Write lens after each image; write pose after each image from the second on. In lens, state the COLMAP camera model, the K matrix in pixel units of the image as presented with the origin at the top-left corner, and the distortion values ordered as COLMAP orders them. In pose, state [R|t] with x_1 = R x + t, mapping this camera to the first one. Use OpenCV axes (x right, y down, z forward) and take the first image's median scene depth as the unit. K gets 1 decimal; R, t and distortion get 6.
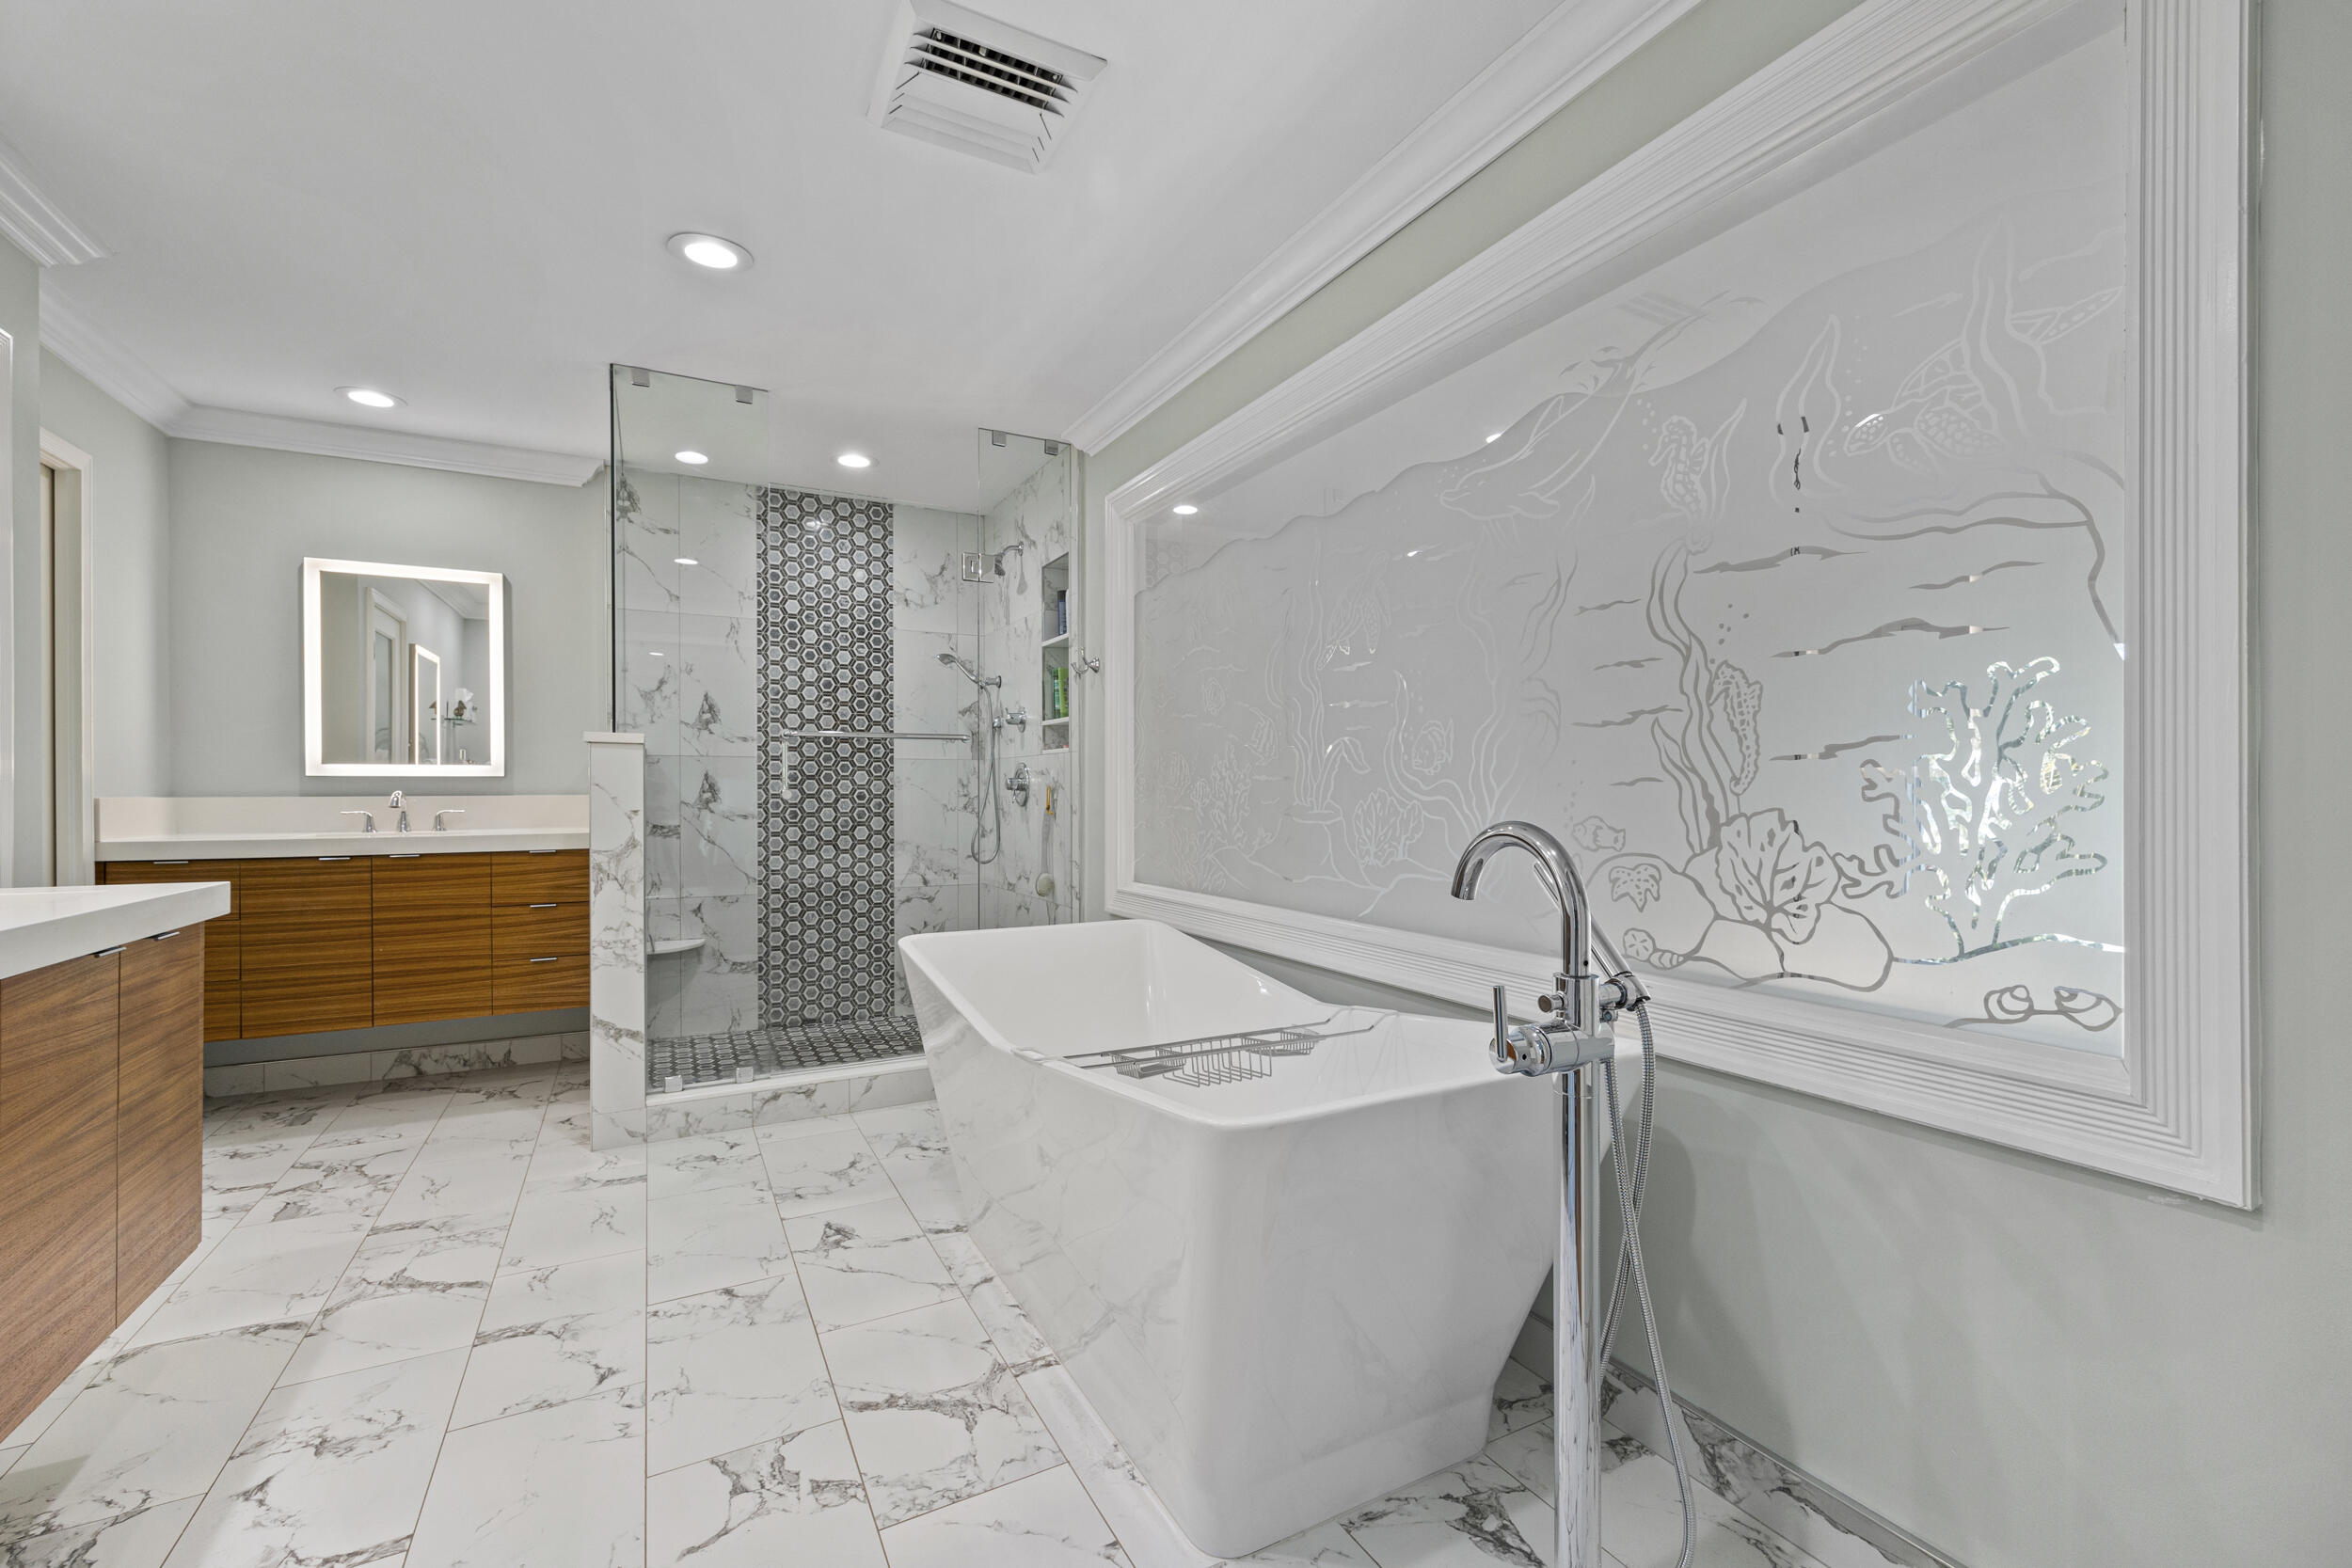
lens RADIAL K [[984.8, 0, 1179.4], [0, 984.8, 793.9], [0, 0, 1]] dist [0.010124, -0.000491]
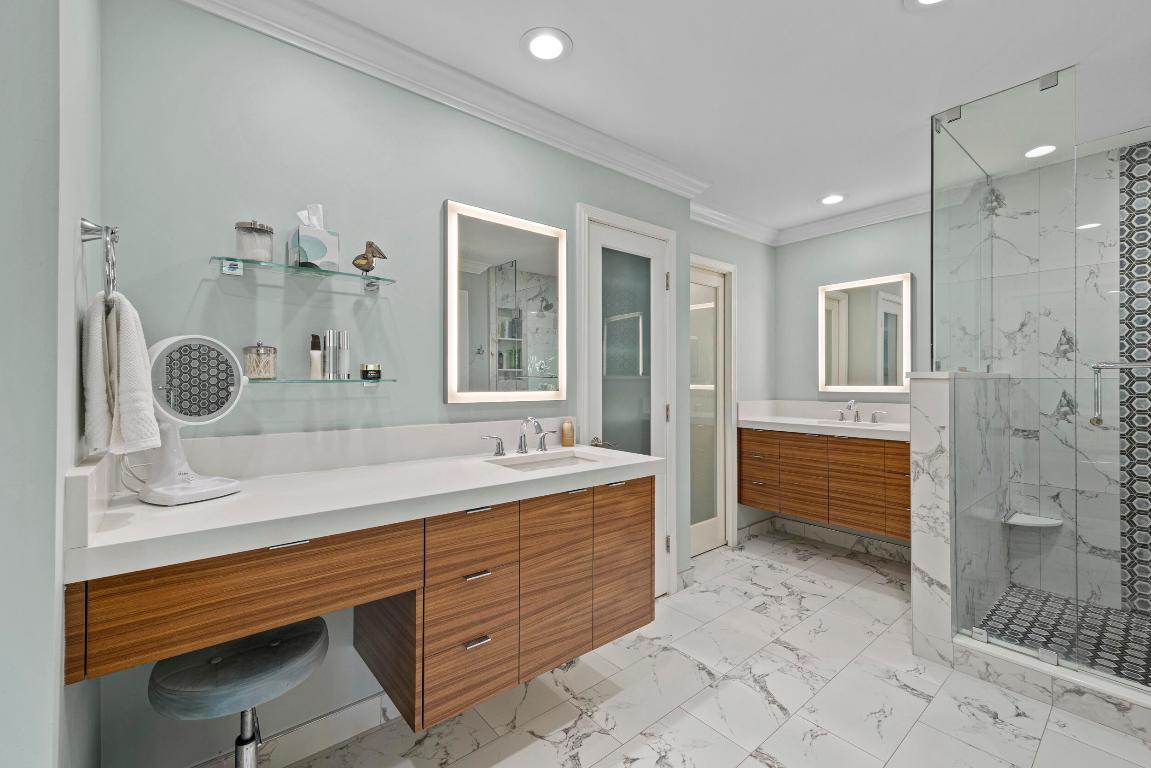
lens RADIAL K [[486.4, 0, 577.2], [0, 486.4, 381.0], [0, 0, 1]] dist [0.010477, -0.000692]
pose [[0.201486, 0.001334, -0.979491, 0.019135], [-0.002400, 0.999997, 0.000869, -0.037023], [0.979489, 0.002175, 0.201488, 0.275457]]
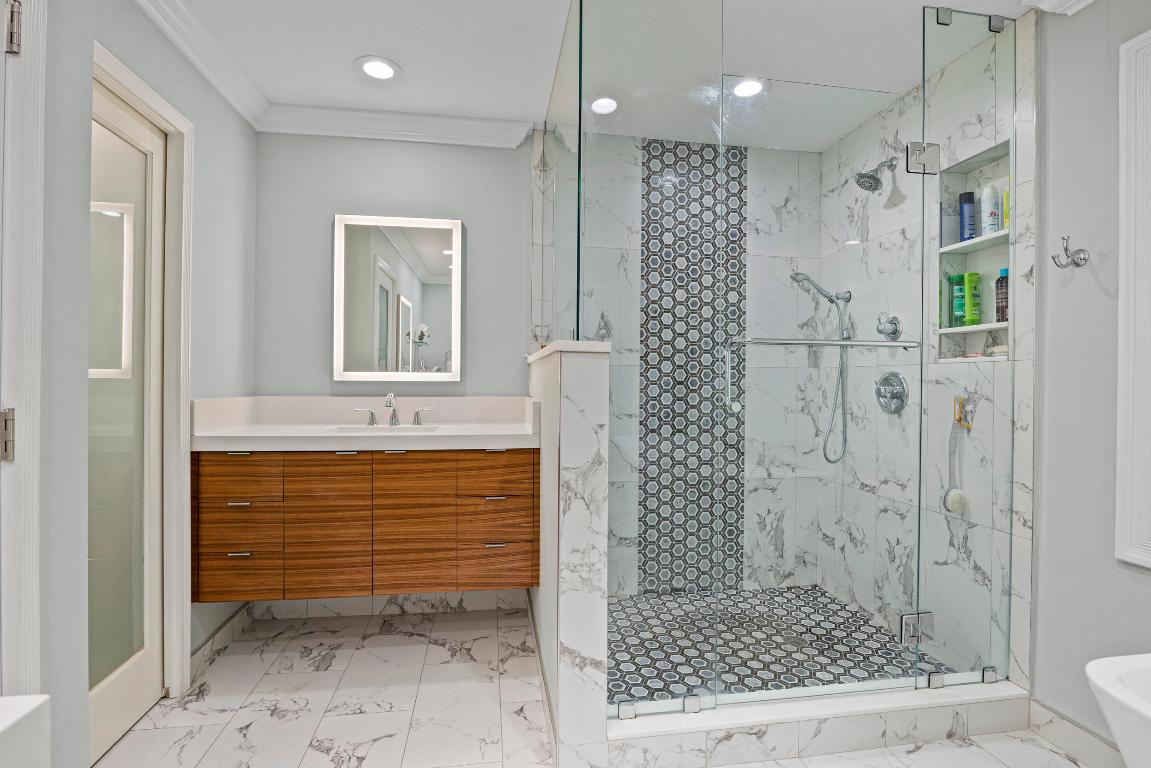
lens RADIAL K [[541.9, 0, 577.4], [0, 541.9, 383.0], [0, 0, 1]] dist [-0.015541, 0.000567]
pose [[0.944994, 0.009598, -0.326946, -0.317696], [-0.010524, 0.999944, -0.001064, -0.016930], [0.326917, 0.004446, 0.945043, 0.399904]]
